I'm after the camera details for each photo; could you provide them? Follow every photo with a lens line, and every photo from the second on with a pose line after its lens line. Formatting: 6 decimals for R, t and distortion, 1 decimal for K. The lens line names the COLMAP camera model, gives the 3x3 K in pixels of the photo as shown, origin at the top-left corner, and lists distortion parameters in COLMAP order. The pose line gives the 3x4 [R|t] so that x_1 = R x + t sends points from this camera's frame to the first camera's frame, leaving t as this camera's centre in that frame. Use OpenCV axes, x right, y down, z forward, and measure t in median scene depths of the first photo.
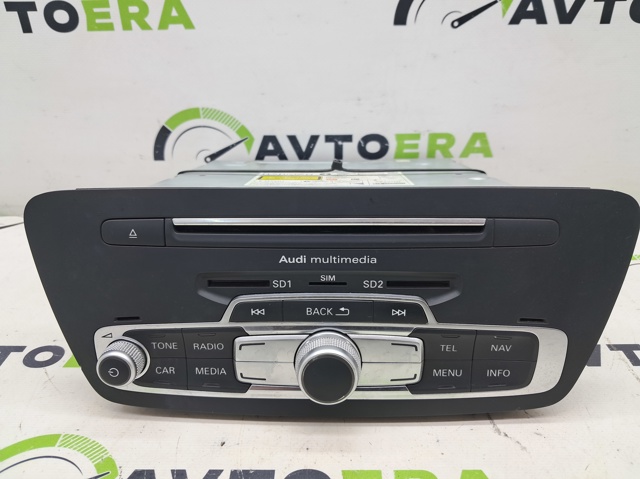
lens RADIAL K [[505.0, 0, 320.6], [0, 505.0, 235.4], [0, 0, 1]] dist [-0.025549, -0.008642]
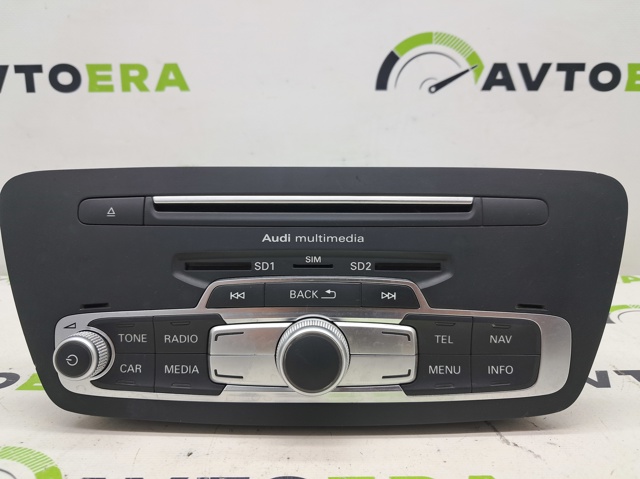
lens RADIAL K [[505.0, 0, 321.3], [0, 505.0, 239.6], [0, 0, 1]] dist [-0.025549, -0.008642]
pose [[0.999611, 0.007763, 0.026804, 0.003974], [-0.000384, 0.964256, -0.264972, 0.287692], [-0.027903, 0.264859, 0.963883, 0.071273]]
